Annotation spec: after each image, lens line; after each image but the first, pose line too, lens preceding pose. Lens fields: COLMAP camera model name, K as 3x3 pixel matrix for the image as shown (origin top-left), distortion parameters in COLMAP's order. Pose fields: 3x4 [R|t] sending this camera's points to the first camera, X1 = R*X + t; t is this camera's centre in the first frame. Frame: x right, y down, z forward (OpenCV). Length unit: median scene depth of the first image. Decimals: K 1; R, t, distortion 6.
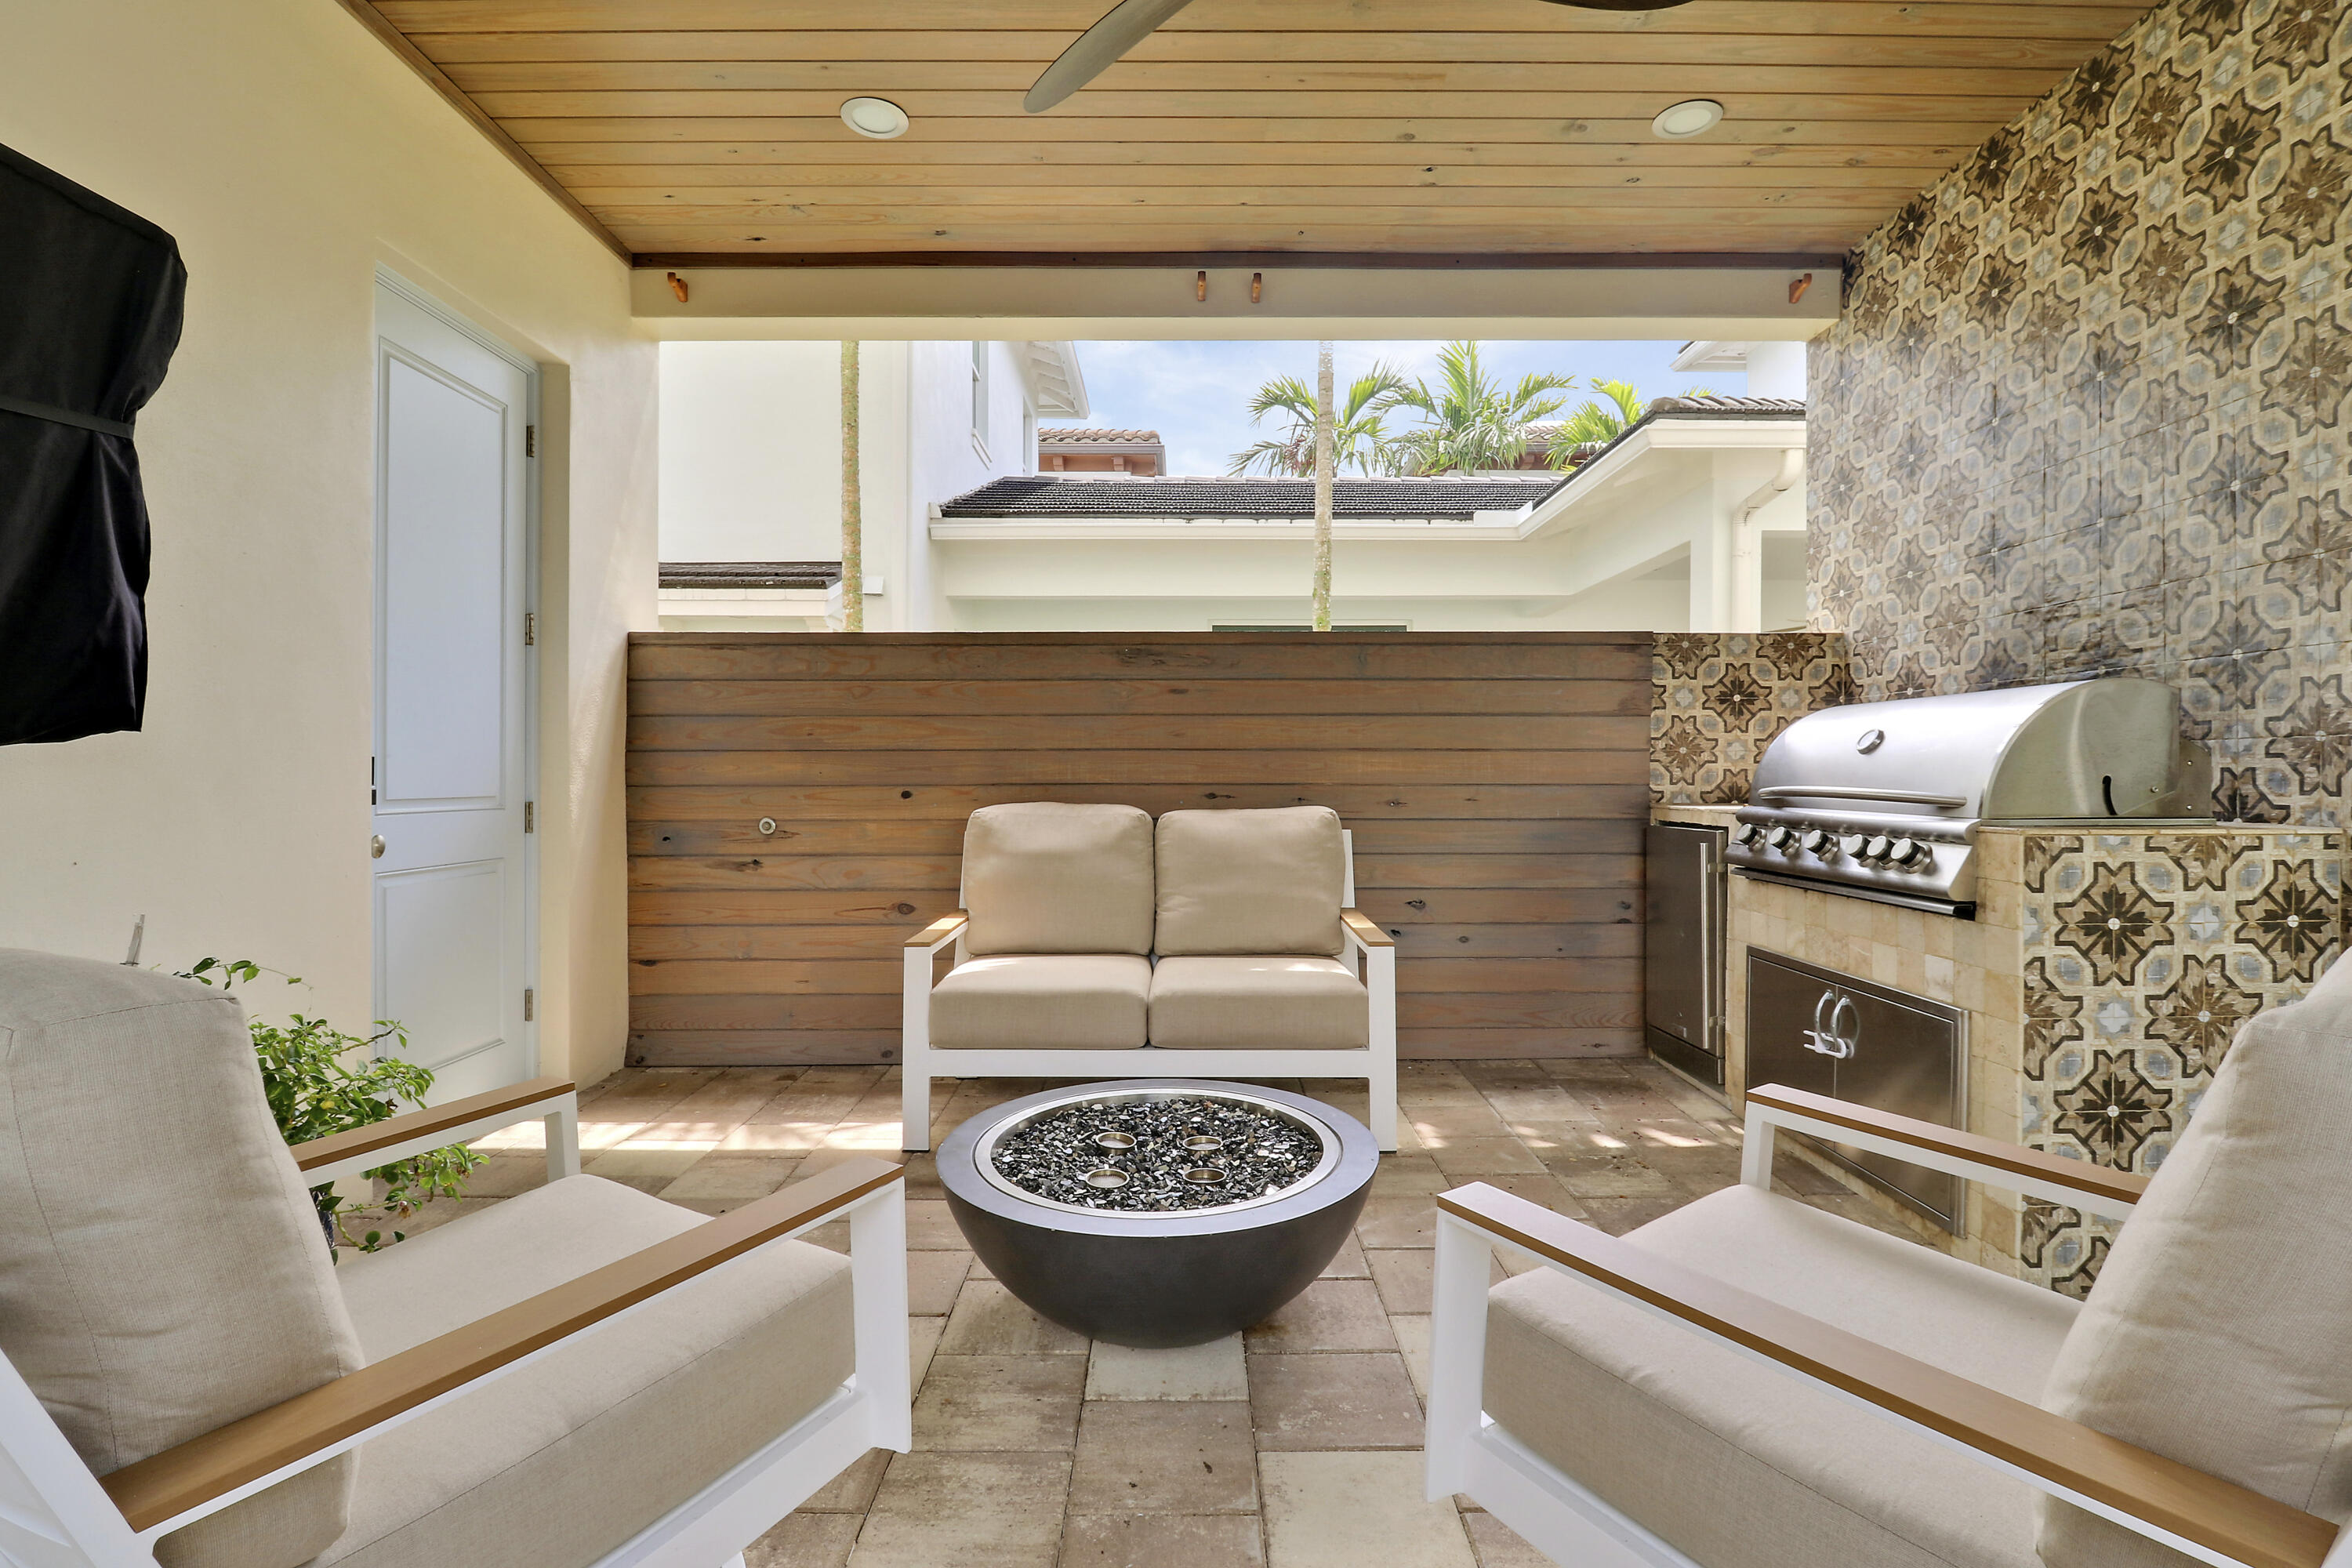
lens RADIAL K [[1104.6, 0, 1184.3], [0, 1104.6, 776.4], [0, 0, 1]] dist [0.012393, -0.000096]
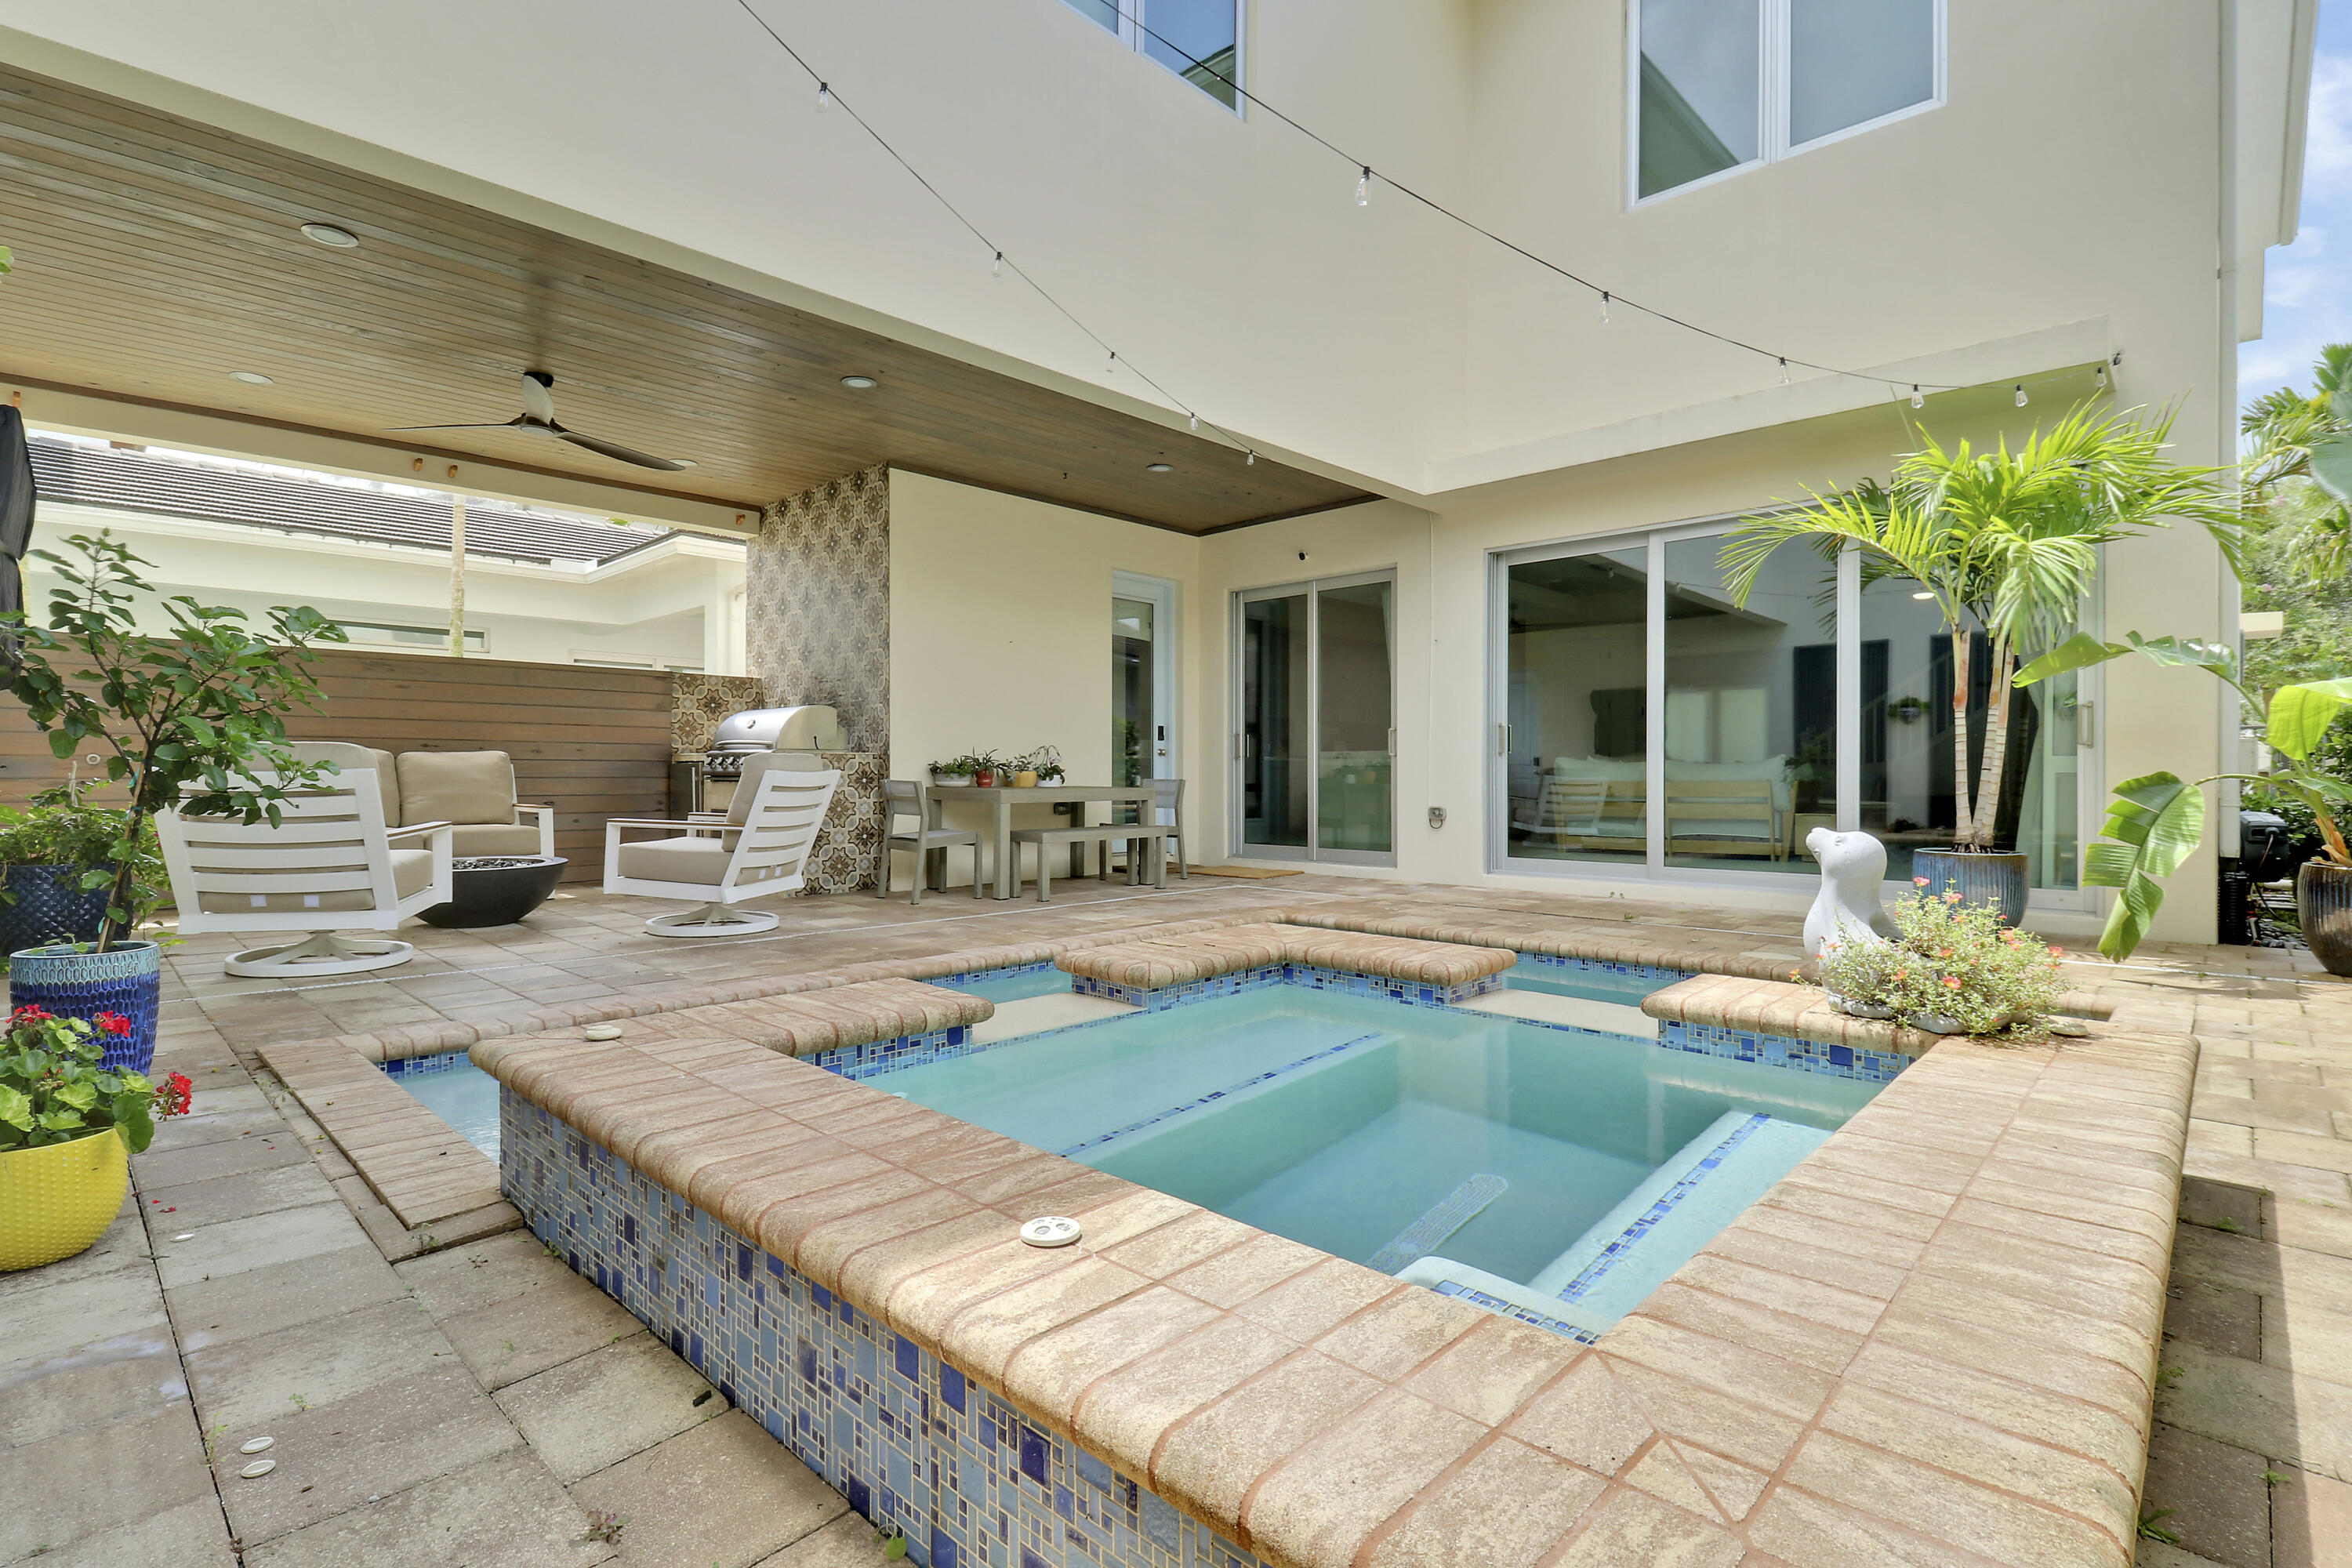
lens RADIAL K [[1104.6, 0, 1173.8], [0, 1104.6, 773.8], [0, 0, 1]] dist [0.012393, -0.000096]
pose [[0.691971, 0.000262, 0.721925, -0.446497], [-0.001543, 0.999998, 0.001116, 0.061145], [-0.721924, -0.001886, 0.691970, -1.166342]]
